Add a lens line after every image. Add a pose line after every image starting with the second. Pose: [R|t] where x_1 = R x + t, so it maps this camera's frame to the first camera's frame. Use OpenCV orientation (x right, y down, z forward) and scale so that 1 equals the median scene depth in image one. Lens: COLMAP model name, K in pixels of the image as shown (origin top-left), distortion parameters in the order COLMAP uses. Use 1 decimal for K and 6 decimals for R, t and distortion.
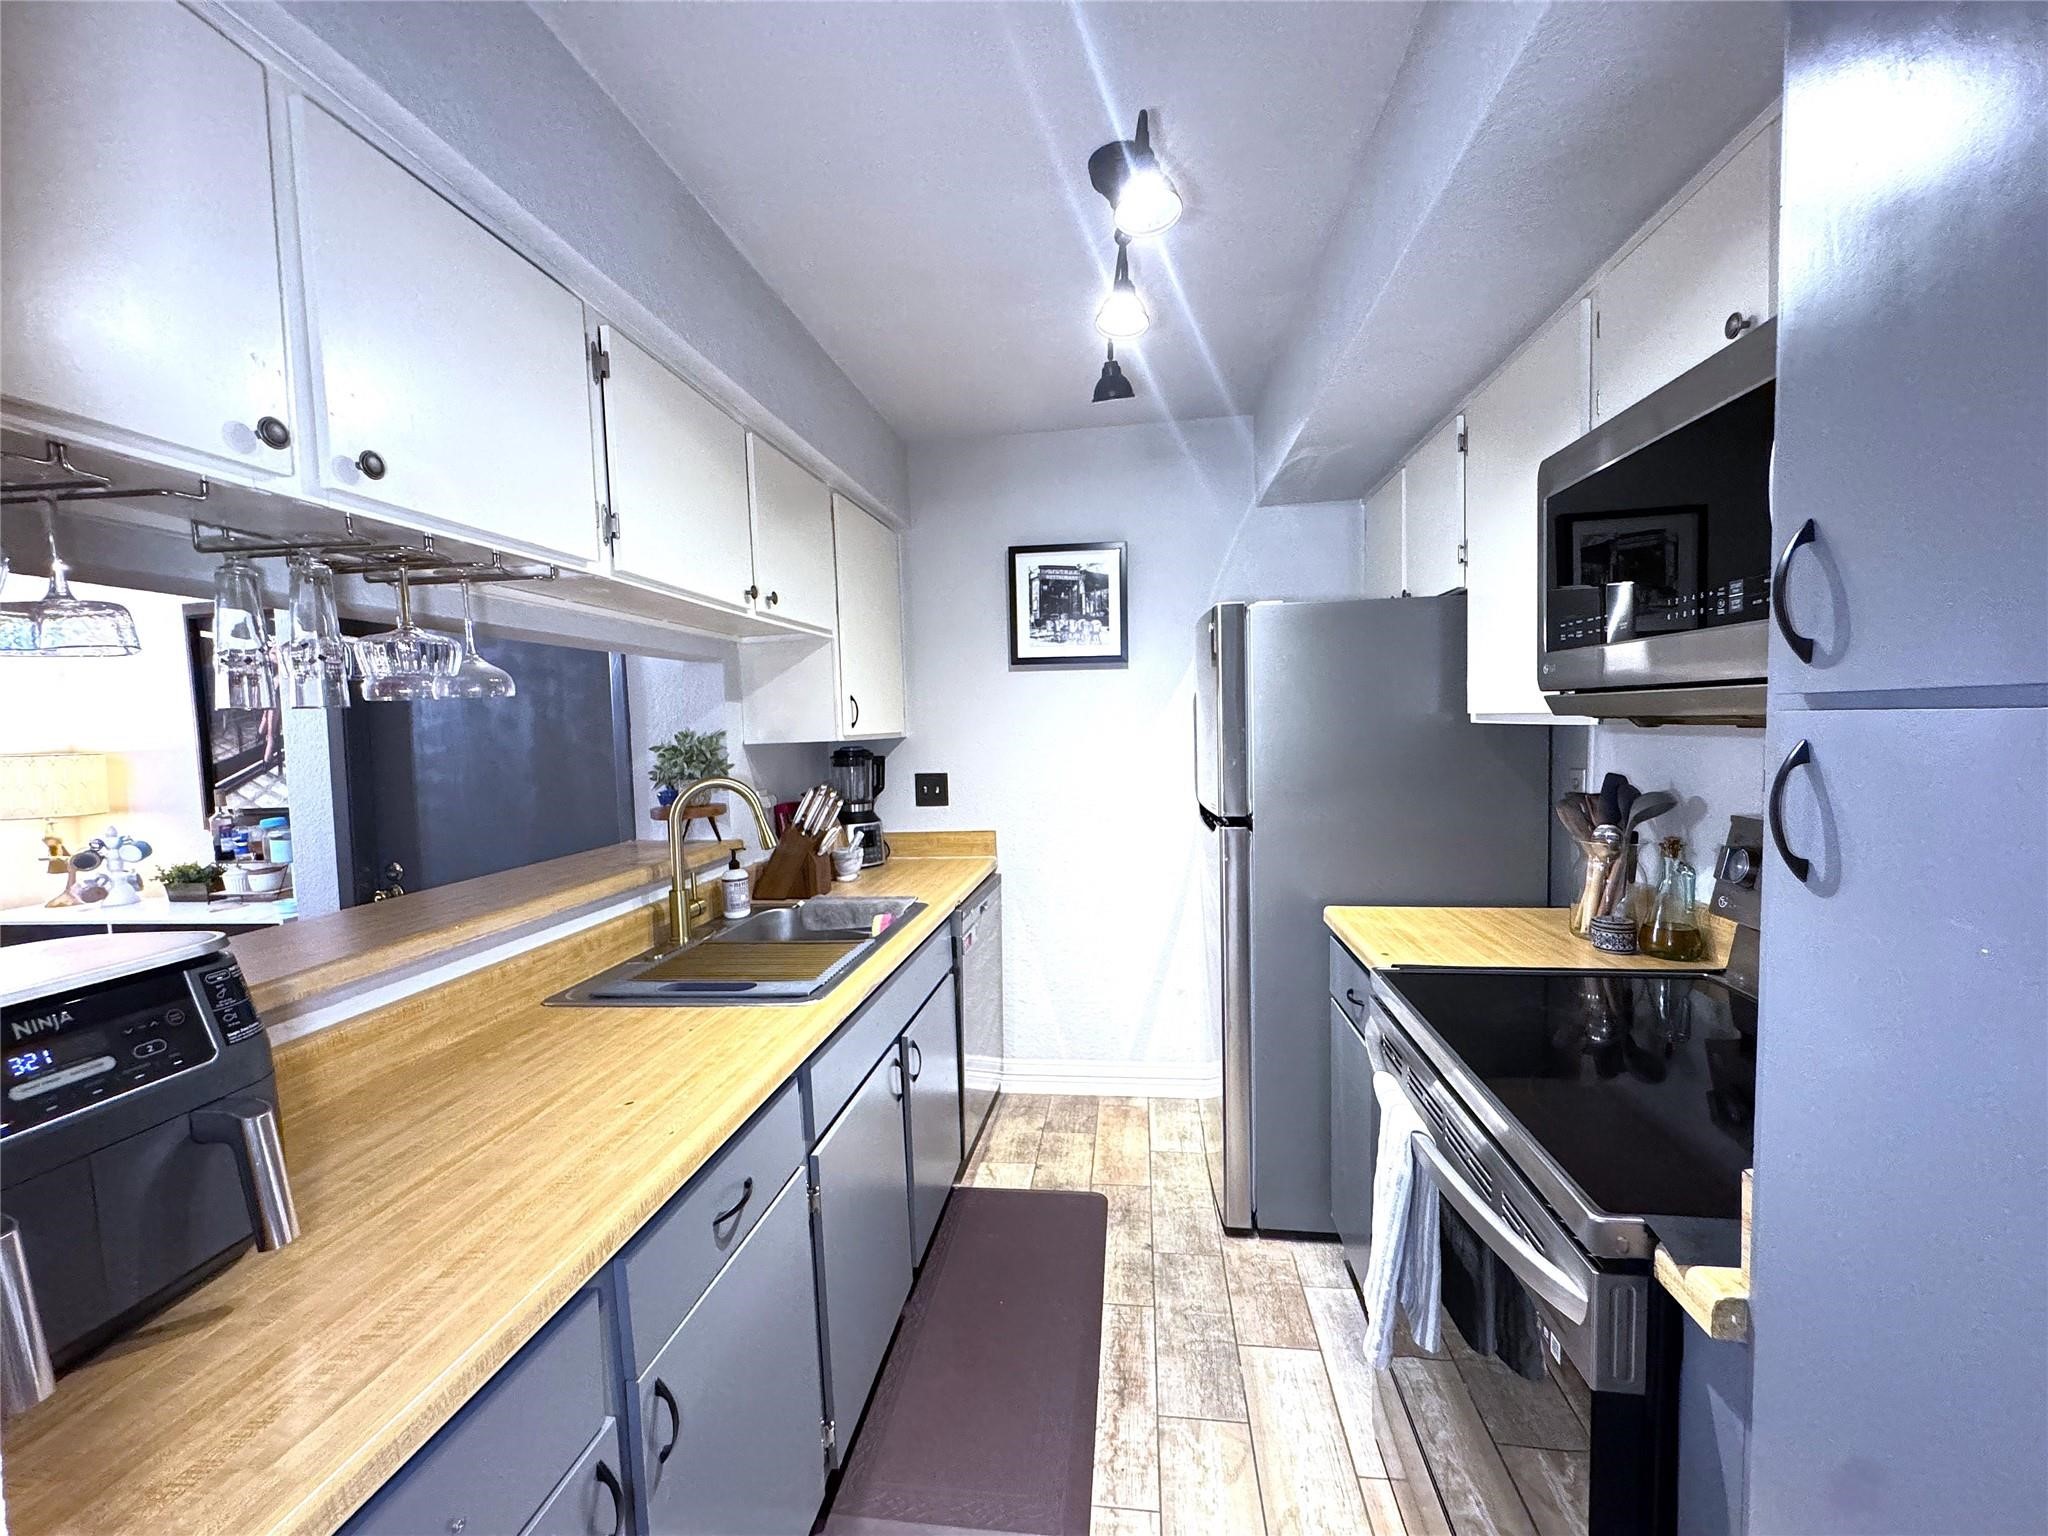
lens RADIAL K [[820.7, 0, 1031.2], [0, 820.7, 771.1], [0, 0, 1]] dist [-0.004131, 0.000345]
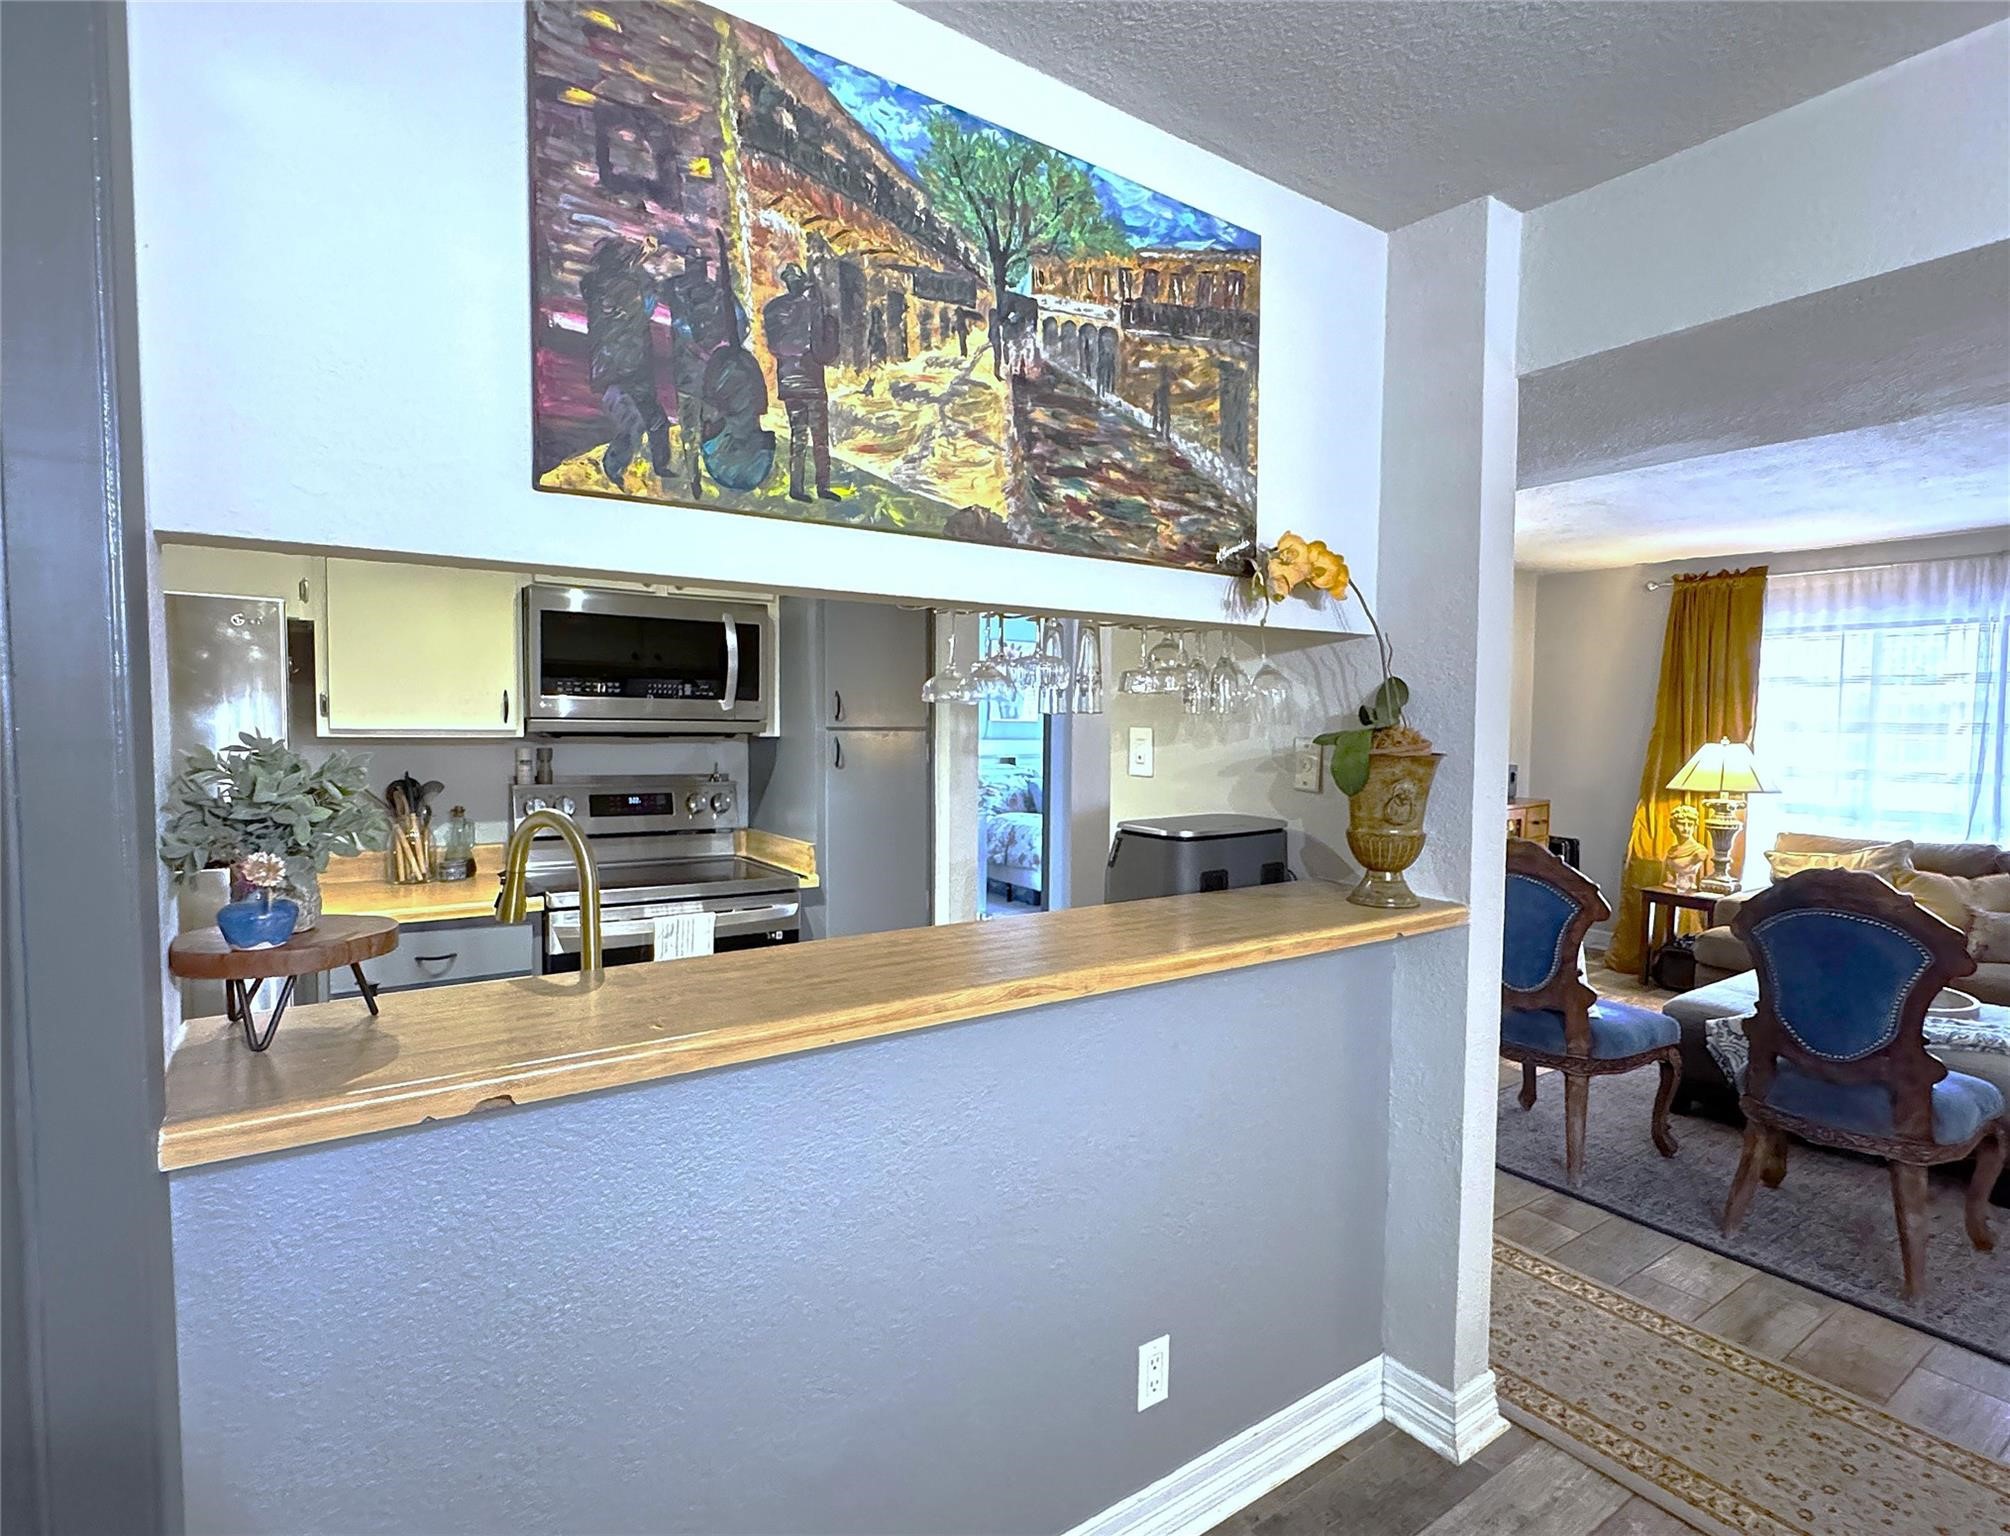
lens RADIAL K [[1012.5, 0, 993.4], [0, 1012.5, 768.3], [0, 0, 1]] dist [-0.005836, 0.000159]
pose [[-0.676501, -0.010080, 0.736372, -1.169694], [0.057834, 0.996091, 0.066766, -0.055257], [-0.734167, 0.087755, -0.673274, 1.247126]]
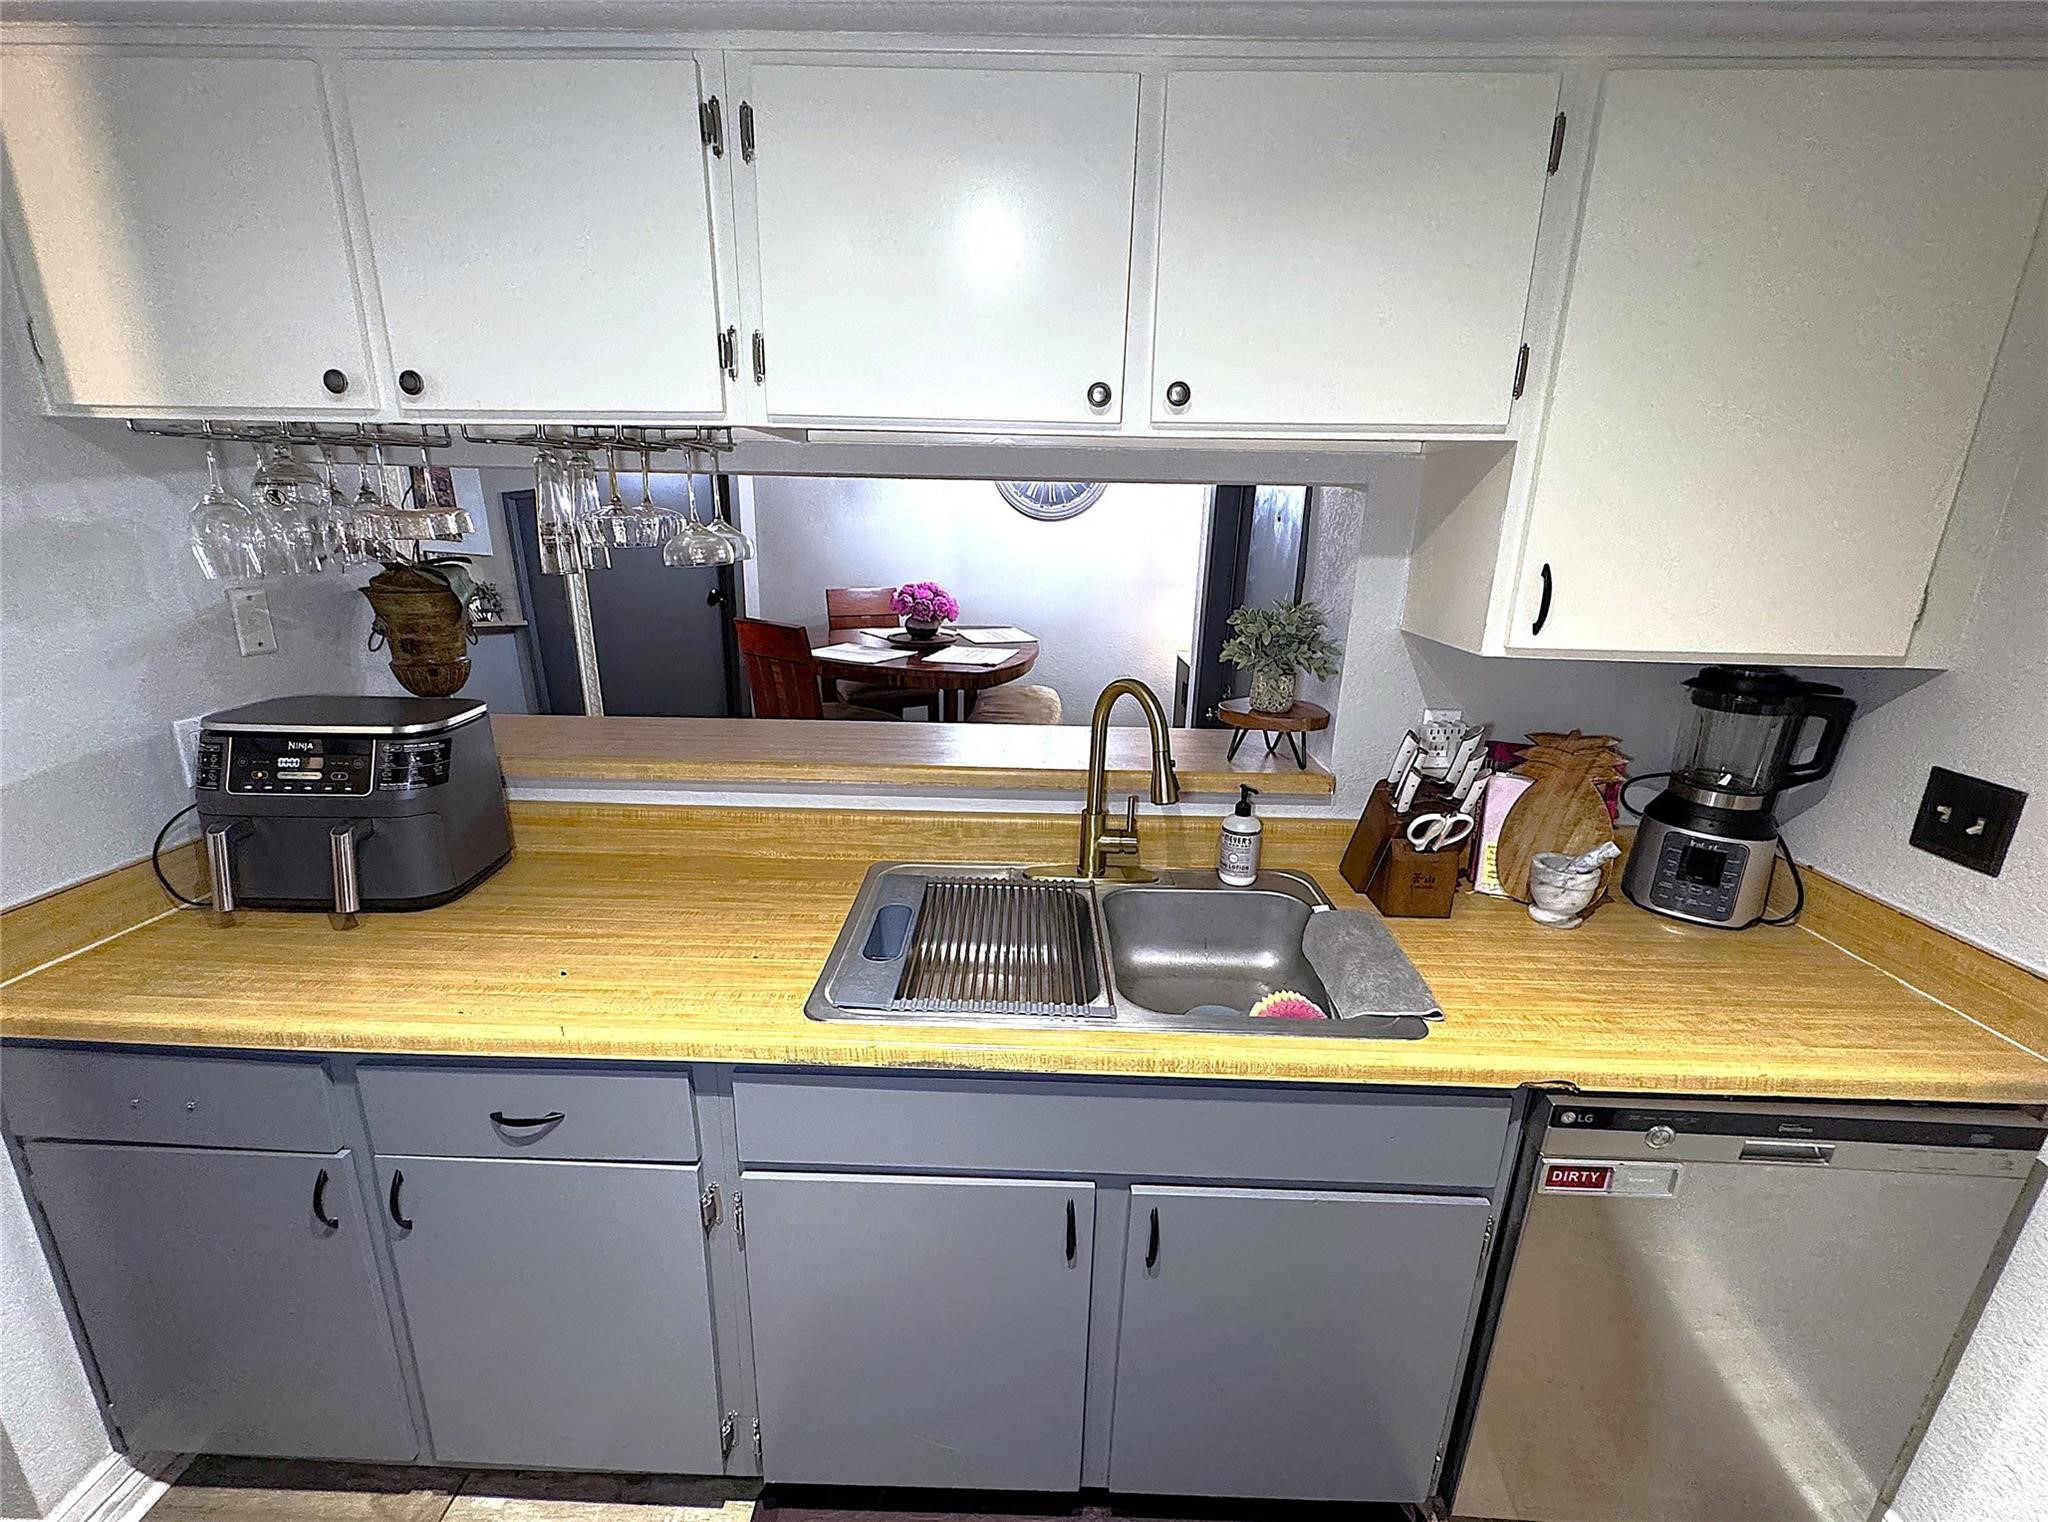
lens RADIAL K [[820.7, 0, 1024.2], [0, 820.7, 752.3], [0, 0, 1]] dist [-0.004131, 0.000345]
pose [[0.114939, 0.298838, -0.947357, 0.279566], [-0.082623, 0.953249, 0.290672, -0.127924], [0.989931, 0.044864, 0.134256, 0.803819]]
